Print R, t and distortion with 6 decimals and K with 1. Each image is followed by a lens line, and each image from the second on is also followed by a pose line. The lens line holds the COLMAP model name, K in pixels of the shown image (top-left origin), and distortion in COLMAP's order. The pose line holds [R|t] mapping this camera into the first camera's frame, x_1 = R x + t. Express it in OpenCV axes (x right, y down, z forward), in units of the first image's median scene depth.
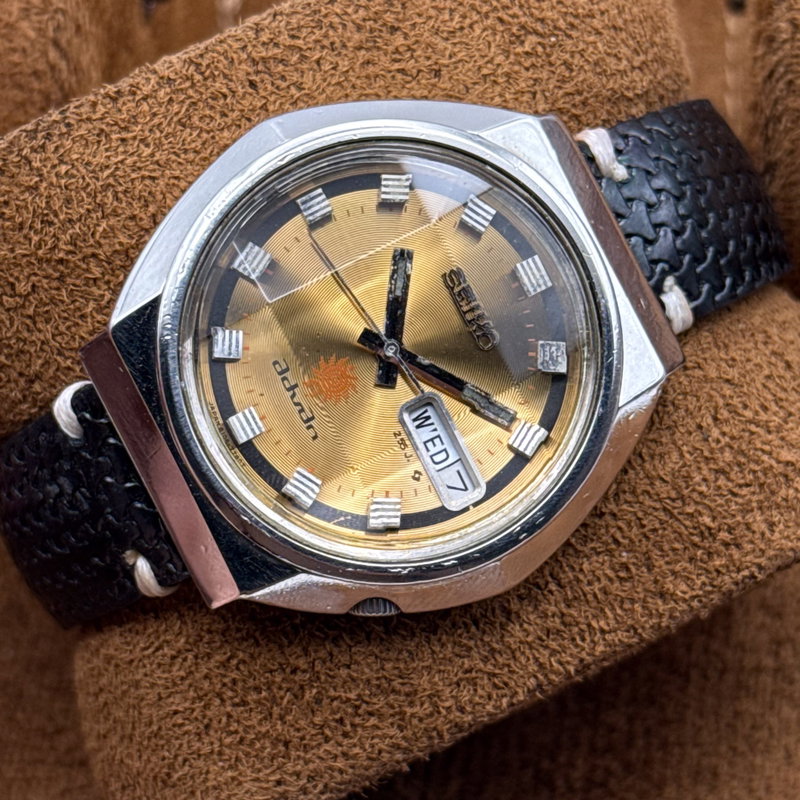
lens RADIAL K [[2689.6, 0, 387.9], [0, 2689.6, 402.0], [0, 0, 1]] dist [0.126780, 1.636901]
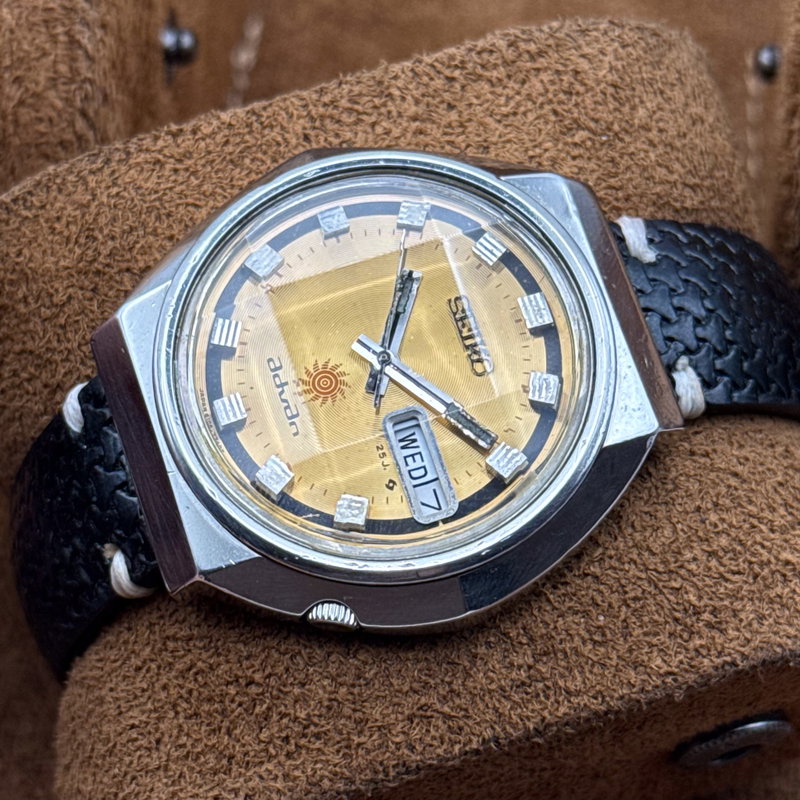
lens RADIAL K [[2689.6, 0, 387.9], [0, 2689.6, 402.0], [0, 0, 1]] dist [0.126780, 1.636901]
pose [[0.980826, 0.110862, -0.160278, 0.159799], [-0.151296, 0.951553, -0.267688, 0.255194], [0.122836, 0.286805, 0.950081, 0.042112]]
